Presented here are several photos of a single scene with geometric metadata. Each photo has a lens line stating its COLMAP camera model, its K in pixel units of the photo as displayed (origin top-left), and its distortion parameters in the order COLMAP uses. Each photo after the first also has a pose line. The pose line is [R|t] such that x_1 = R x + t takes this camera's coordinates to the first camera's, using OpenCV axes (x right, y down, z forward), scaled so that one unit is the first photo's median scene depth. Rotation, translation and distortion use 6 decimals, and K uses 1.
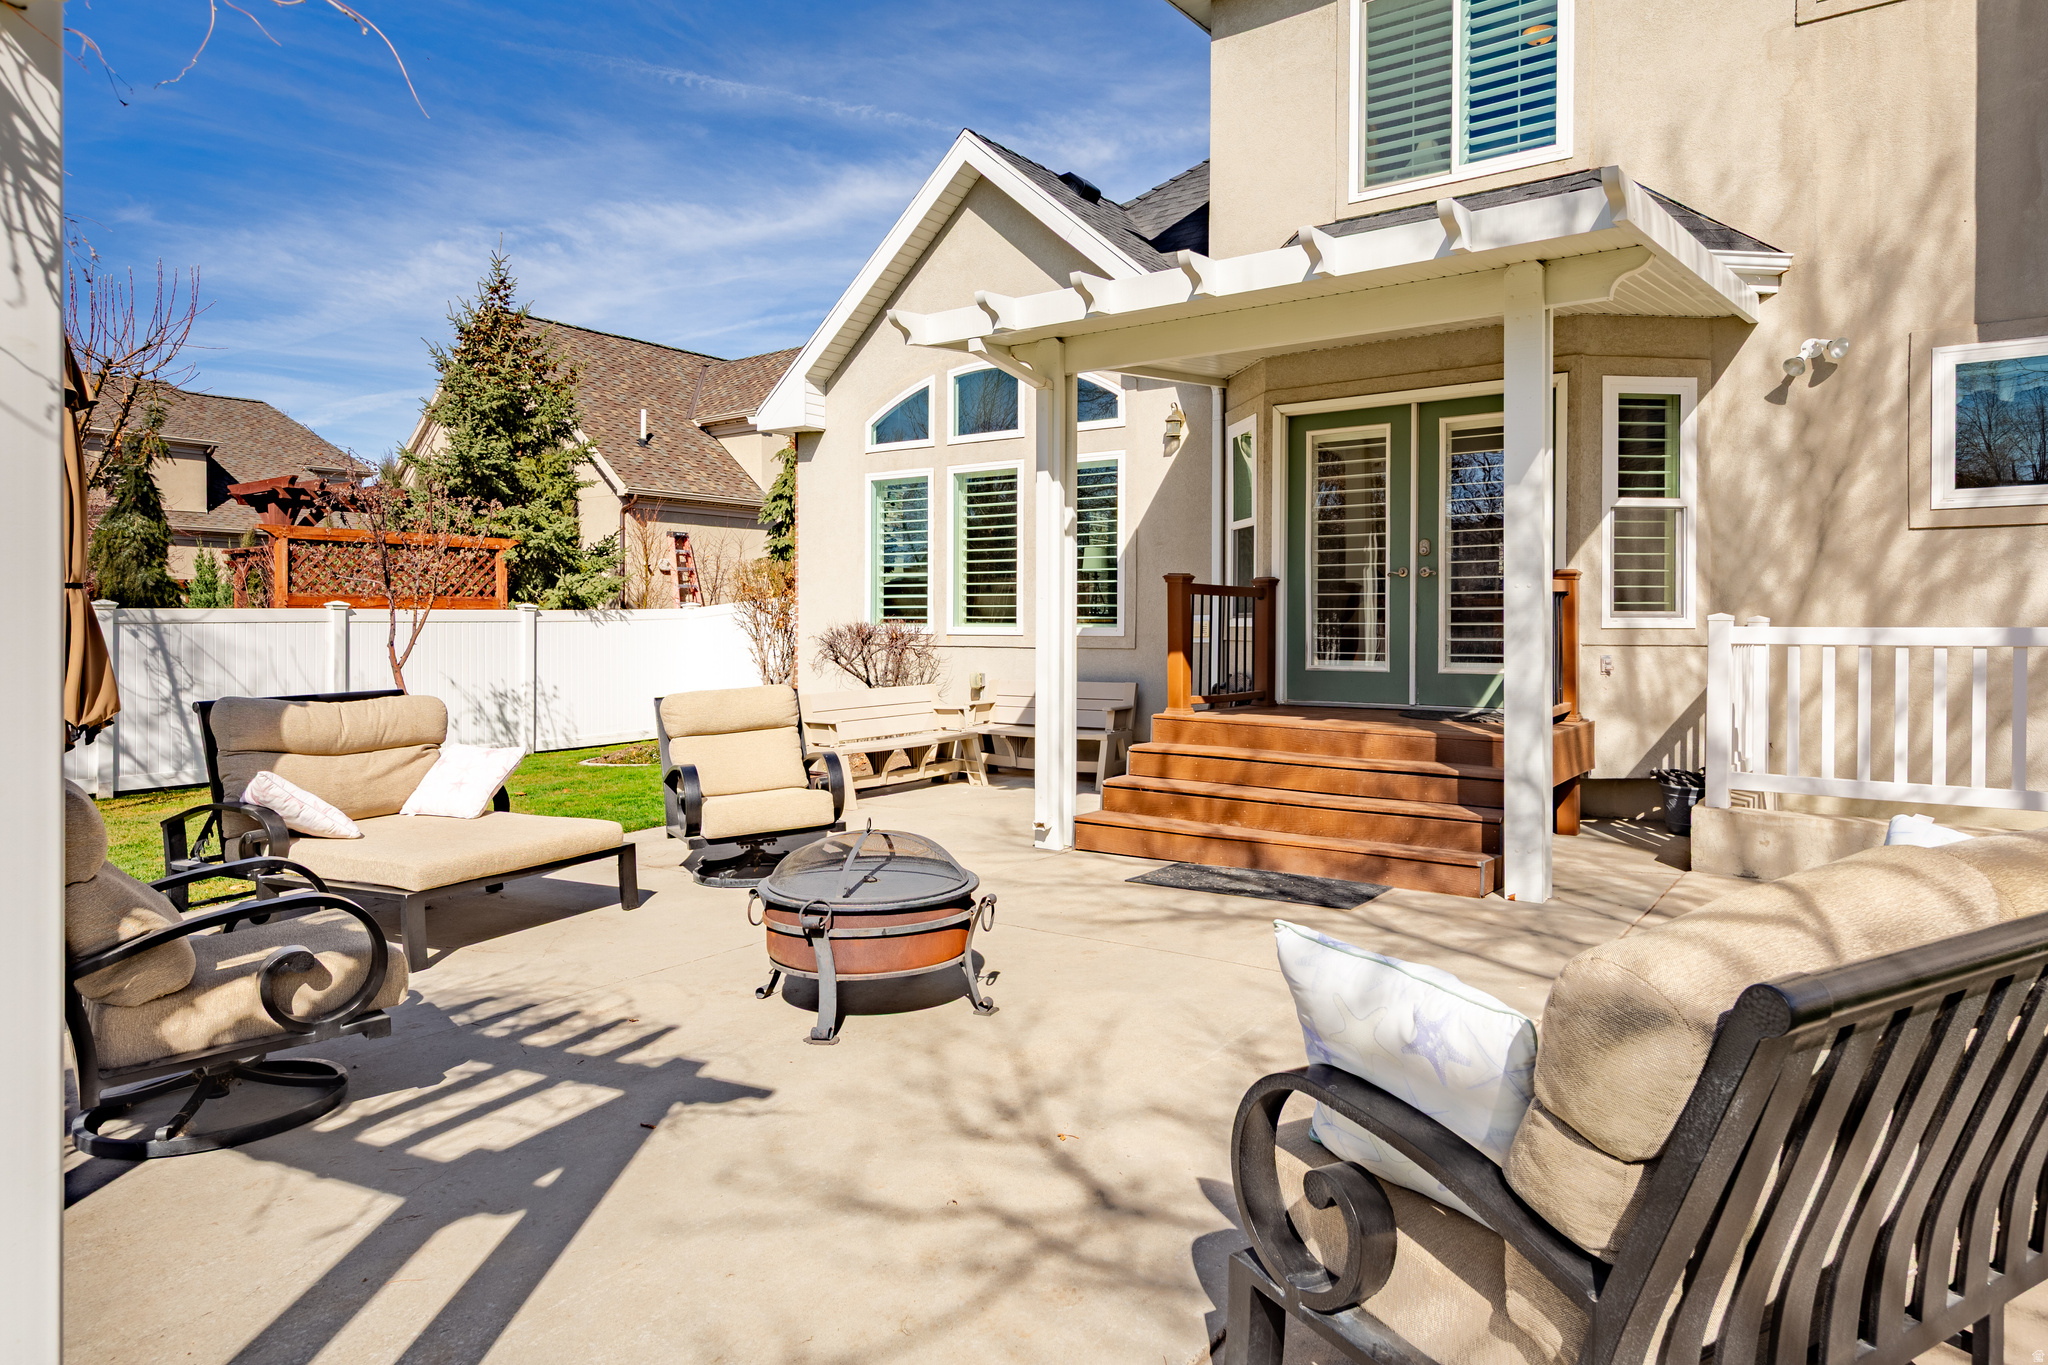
lens RADIAL K [[1262.5, 0, 1038.1], [0, 1262.5, 613.5], [0, 0, 1]] dist [0.016241, 0.000153]
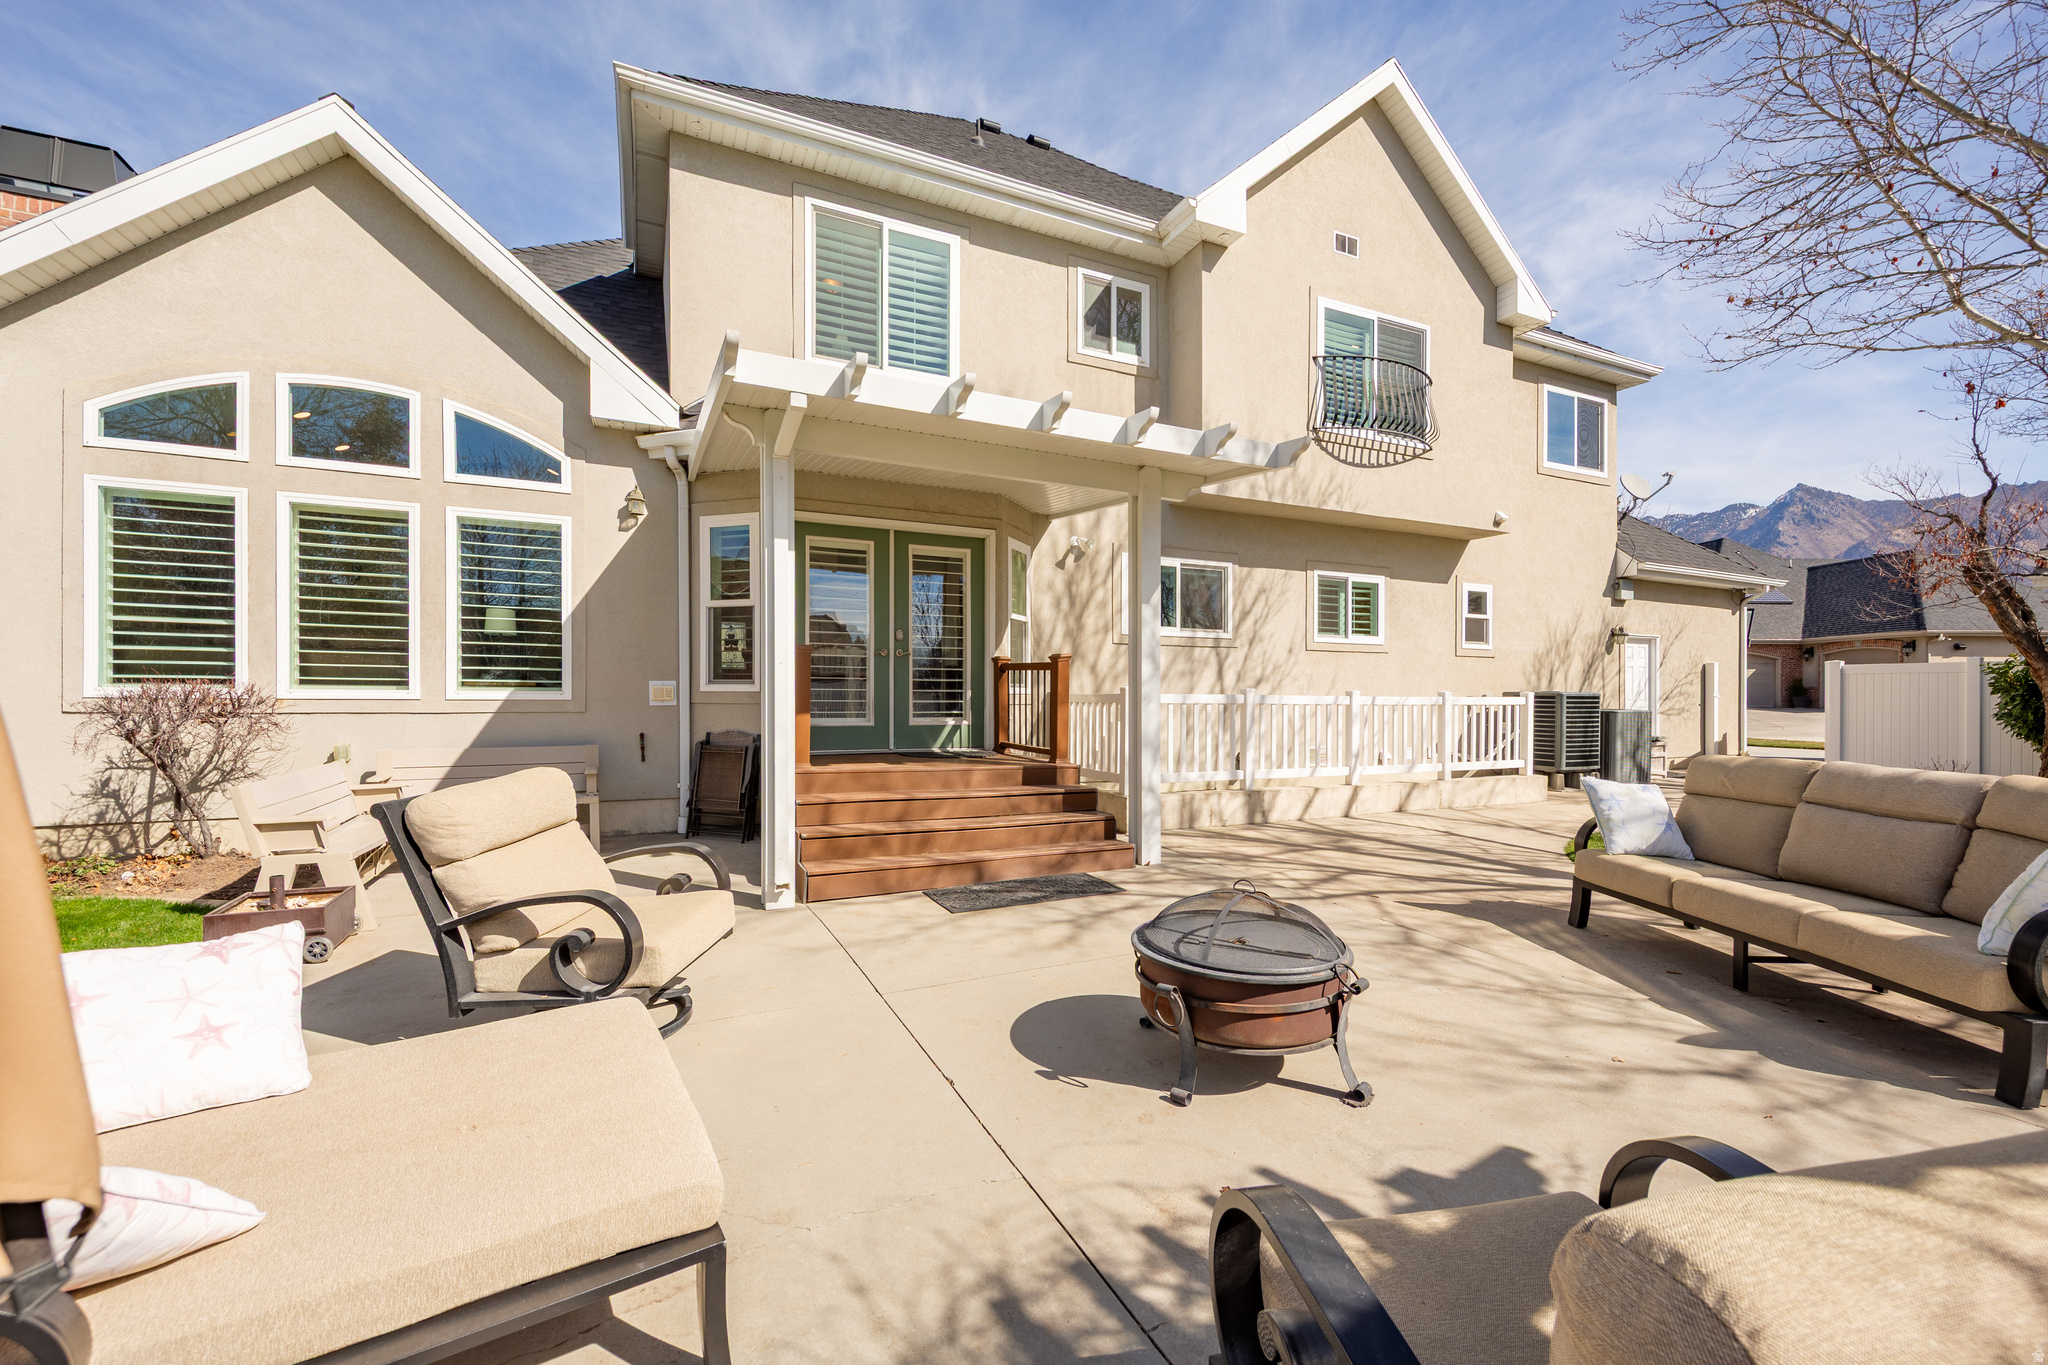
lens RADIAL K [[831.9, 0, 1007.7], [0, 831.9, 695.6], [0, 0, 1]] dist [0.003078, -0.001677]
pose [[0.478909, -0.000513, 0.877864, -0.492612], [-0.015362, 0.999842, 0.008965, 0.004380], [-0.877730, -0.017779, 0.478826, 0.510743]]
